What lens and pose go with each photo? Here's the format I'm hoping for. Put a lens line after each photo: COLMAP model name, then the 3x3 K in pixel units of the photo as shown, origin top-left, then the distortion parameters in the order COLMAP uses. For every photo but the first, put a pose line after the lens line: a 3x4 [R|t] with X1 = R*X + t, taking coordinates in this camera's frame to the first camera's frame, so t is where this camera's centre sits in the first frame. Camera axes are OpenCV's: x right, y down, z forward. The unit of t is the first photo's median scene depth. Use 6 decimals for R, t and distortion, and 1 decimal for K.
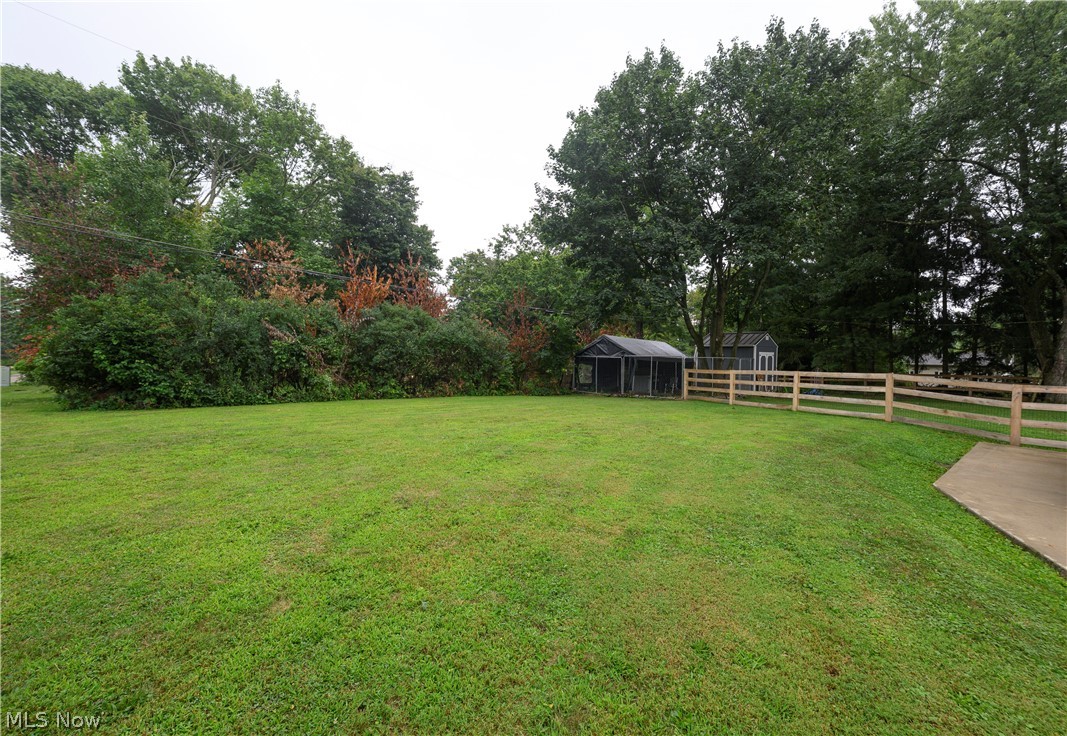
lens RADIAL K [[442.9, 0, 534.0], [0, 442.9, 361.5], [0, 0, 1]] dist [-0.000929, -0.000084]
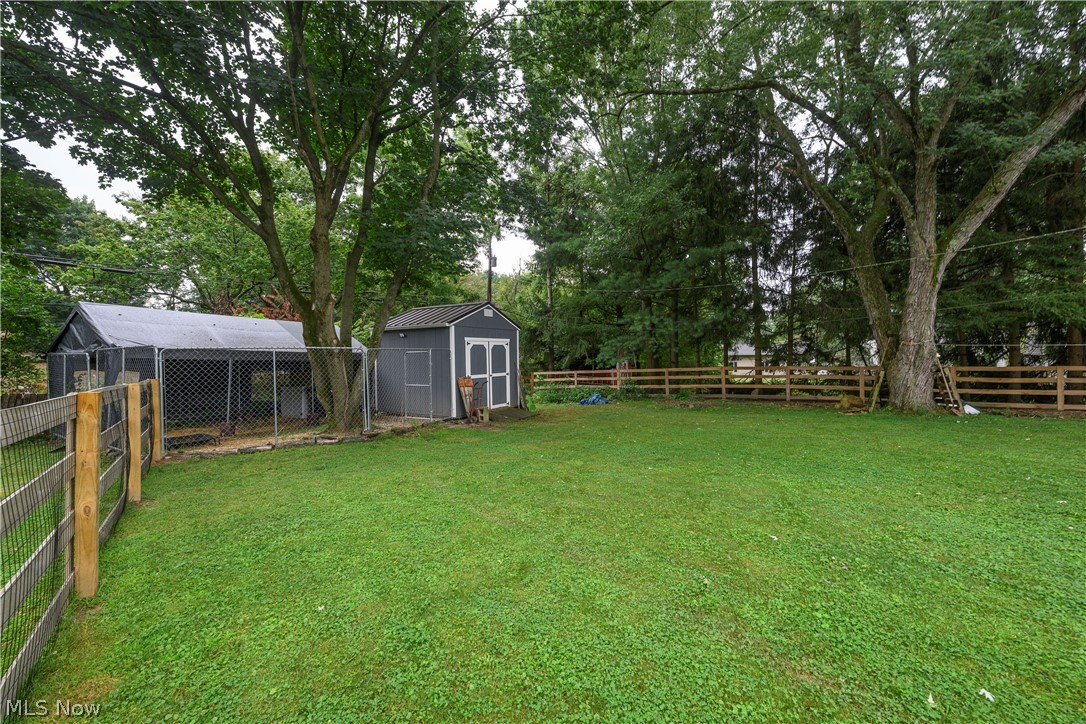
lens RADIAL K [[438.9, 0, 541.8], [0, 438.9, 359.2], [0, 0, 1]] dist [-0.002410, -0.000058]
pose [[0.959856, -0.029783, 0.278907, 0.397319], [0.032137, 0.999476, -0.003873, 0.008051], [-0.278646, 0.012681, 0.960310, 0.418123]]
